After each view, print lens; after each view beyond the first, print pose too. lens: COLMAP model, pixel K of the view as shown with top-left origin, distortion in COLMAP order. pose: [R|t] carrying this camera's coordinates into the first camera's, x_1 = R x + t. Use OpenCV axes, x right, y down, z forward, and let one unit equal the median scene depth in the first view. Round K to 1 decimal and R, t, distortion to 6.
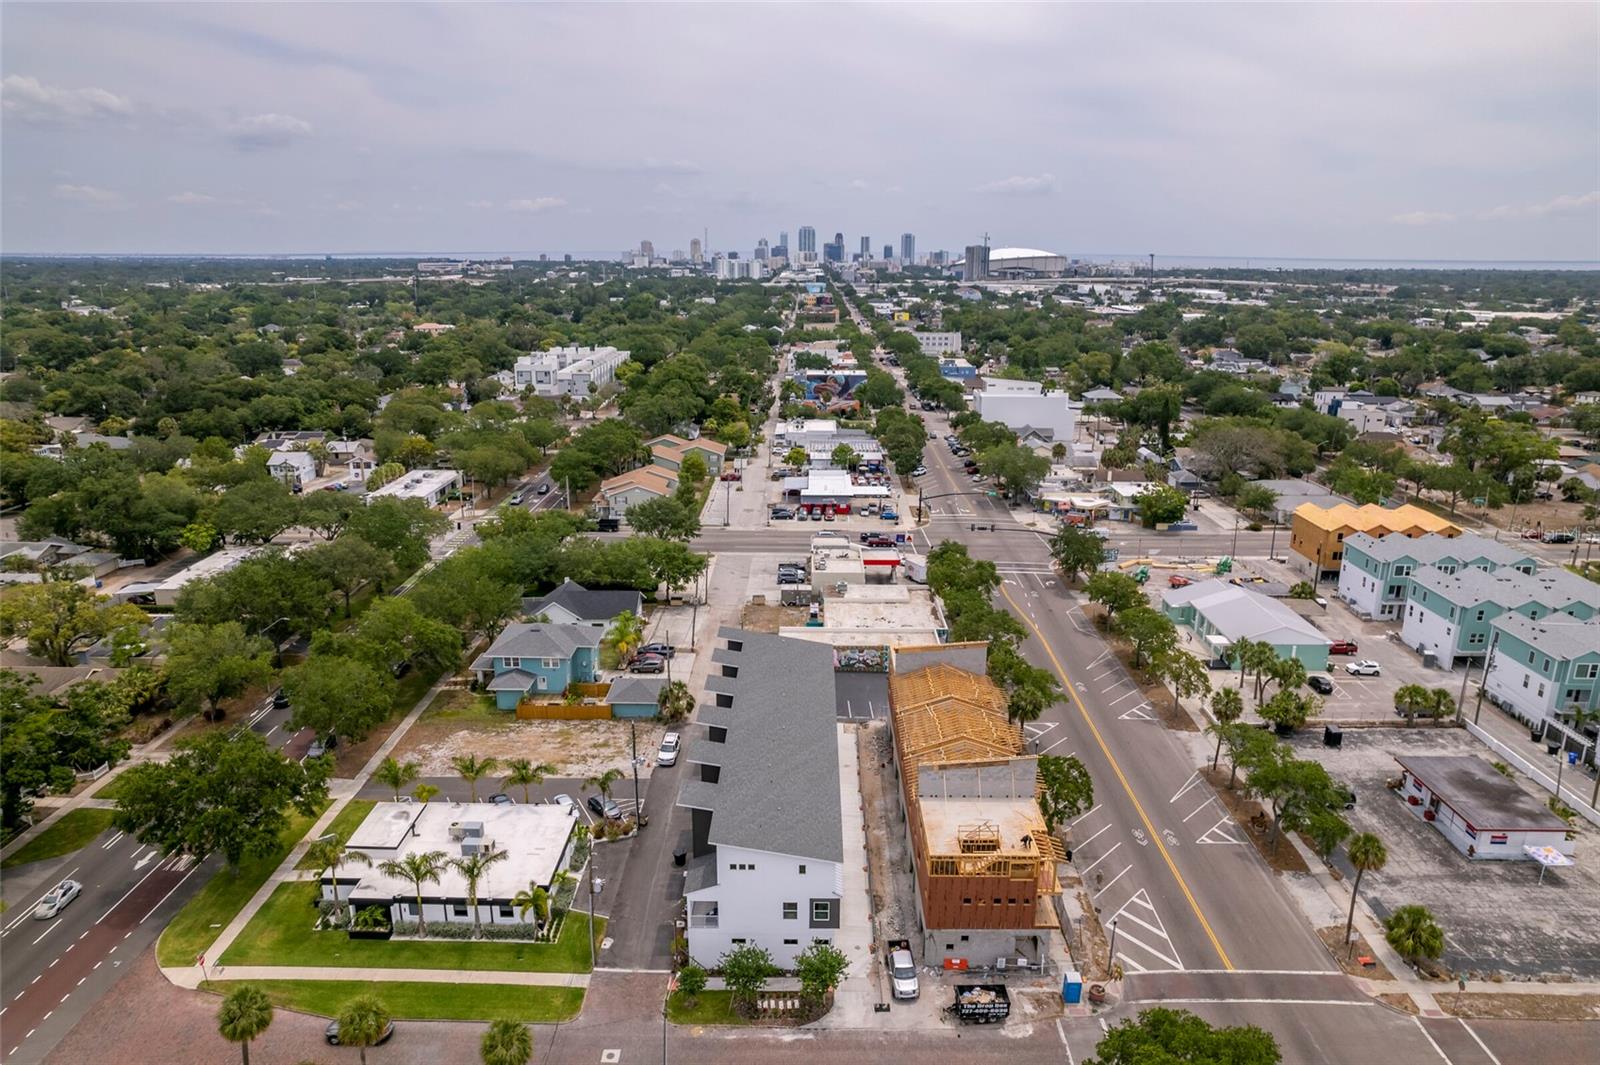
lens RADIAL K [[1015.0, 0, 800.0], [0, 1015.0, 532.5], [0, 0, 1]] dist [-0.068749, 0.053673]
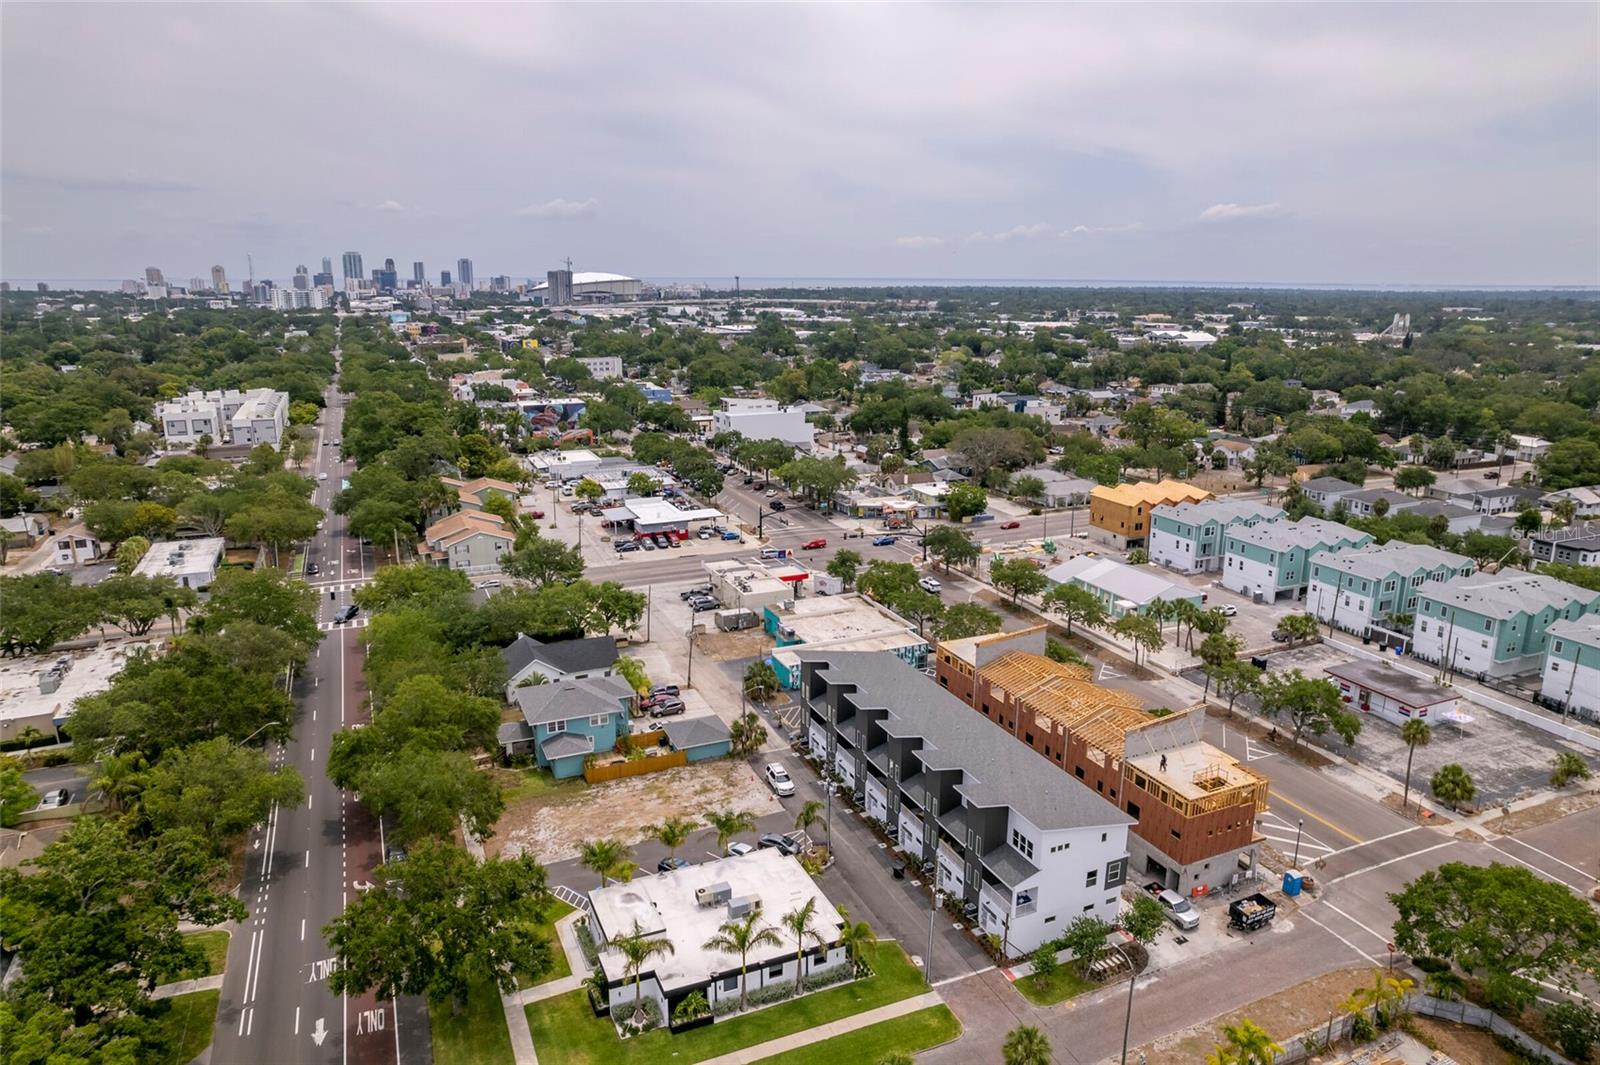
lens RADIAL K [[1015.0, 0, 800.0], [0, 1015.0, 532.5], [0, 0, 1]] dist [-0.068749, 0.053673]
pose [[0.911348, -0.103446, 0.398426, -0.349445], [0.112288, 0.993675, 0.001151, -0.018381], [-0.396025, 0.043690, 0.917200, 0.052629]]
